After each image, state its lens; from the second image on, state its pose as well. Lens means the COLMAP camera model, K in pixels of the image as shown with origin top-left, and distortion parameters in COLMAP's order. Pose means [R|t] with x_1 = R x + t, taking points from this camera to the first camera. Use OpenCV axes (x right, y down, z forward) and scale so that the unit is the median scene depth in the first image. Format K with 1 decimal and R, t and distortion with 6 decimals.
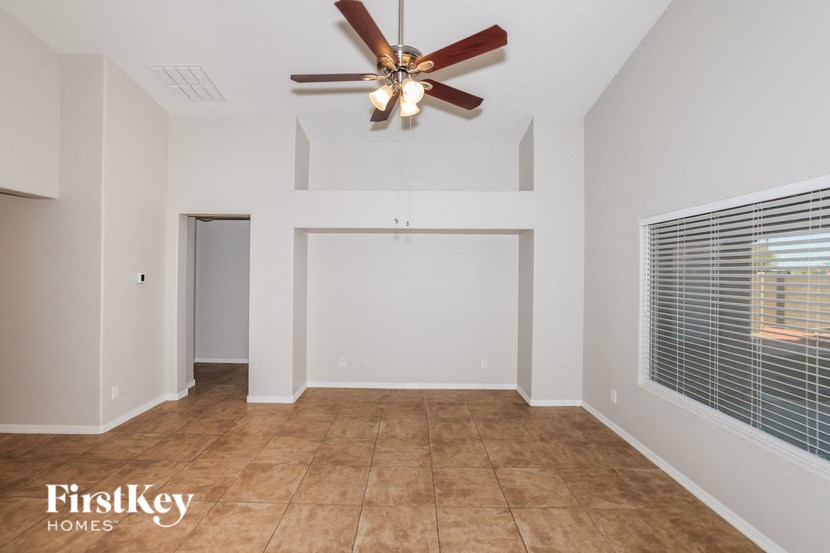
lens RADIAL K [[352.9, 0, 409.1], [0, 352.9, 274.2], [0, 0, 1]] dist [-0.039553, 0.018366]
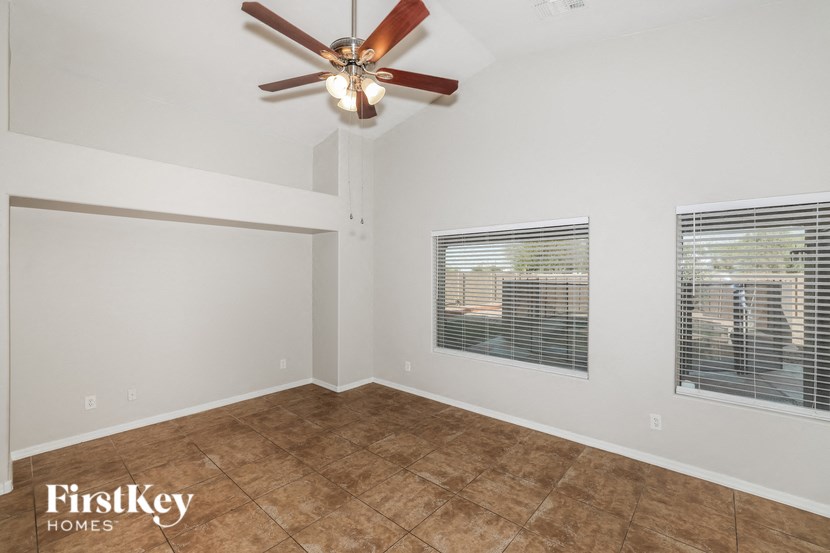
lens RADIAL K [[352.9, 0, 409.1], [0, 352.9, 274.2], [0, 0, 1]] dist [-0.039553, 0.018366]
pose [[0.656871, -0.006595, 0.753974, -0.495277], [0.003581, 0.999978, 0.005627, 0.003943], [-0.753994, -0.000996, 0.656880, 0.174537]]
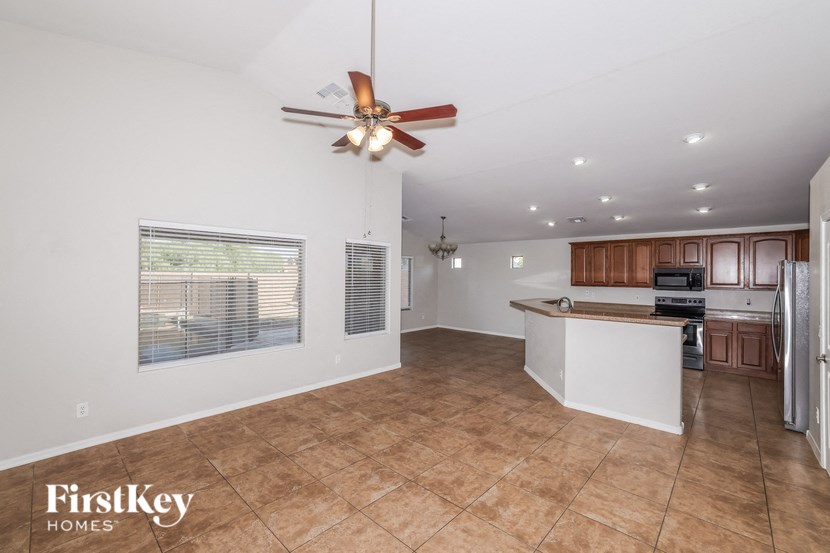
lens RADIAL K [[352.9, 0, 409.1], [0, 352.9, 274.2], [0, 0, 1]] dist [-0.039553, 0.018366]
pose [[-0.731788, -0.014702, 0.681373, -0.750141], [-0.016164, 0.999860, 0.004214, -0.005001], [-0.681340, -0.007930, -0.731924, 1.365016]]
